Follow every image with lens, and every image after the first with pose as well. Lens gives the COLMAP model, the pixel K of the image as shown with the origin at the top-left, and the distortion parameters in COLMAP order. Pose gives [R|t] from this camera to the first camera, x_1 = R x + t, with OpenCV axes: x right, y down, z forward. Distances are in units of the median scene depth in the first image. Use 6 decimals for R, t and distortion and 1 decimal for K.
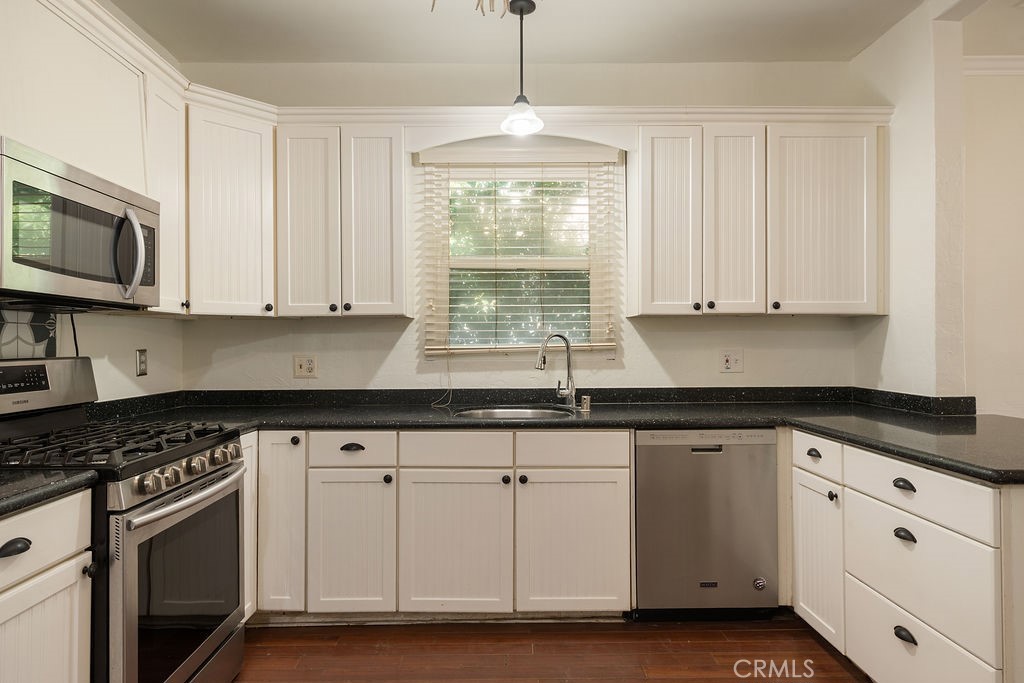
lens RADIAL K [[622.8, 0, 512.0], [0, 622.8, 341.5], [0, 0, 1]] dist [-0.000678, 0.000381]
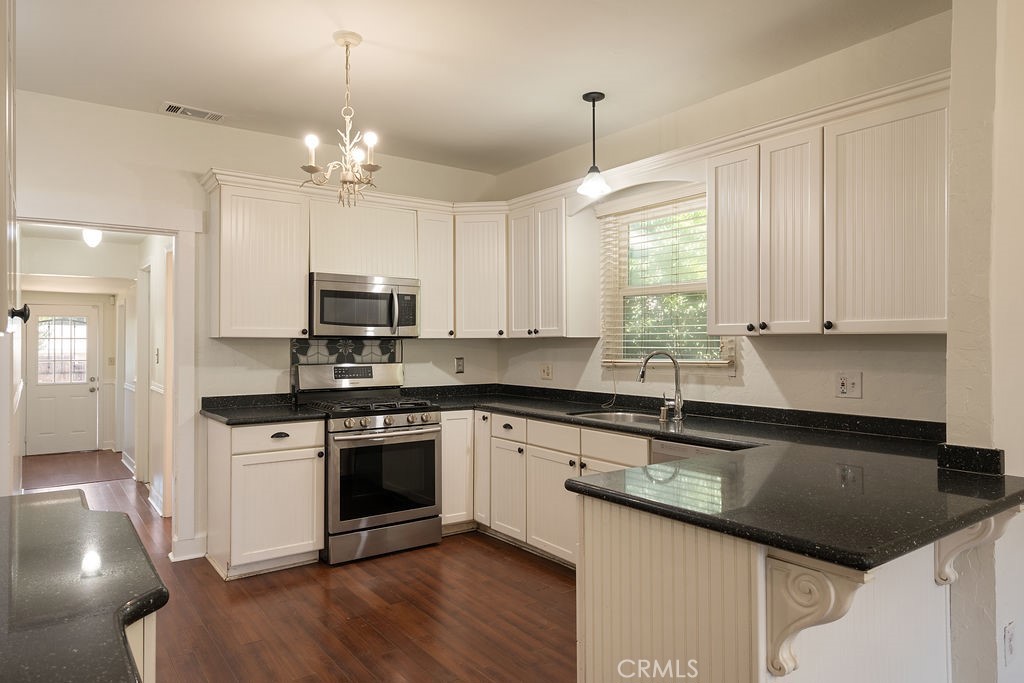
lens RADIAL K [[653.9, 0, 512.0], [0, 653.9, 341.5], [0, 0, 1]] dist [0.001458, -0.000493]
pose [[0.580280, 0.002869, -0.814412, 0.932859], [0.000855, 0.999991, 0.004132, -0.038551], [0.814417, -0.003094, 0.580272, 0.078316]]
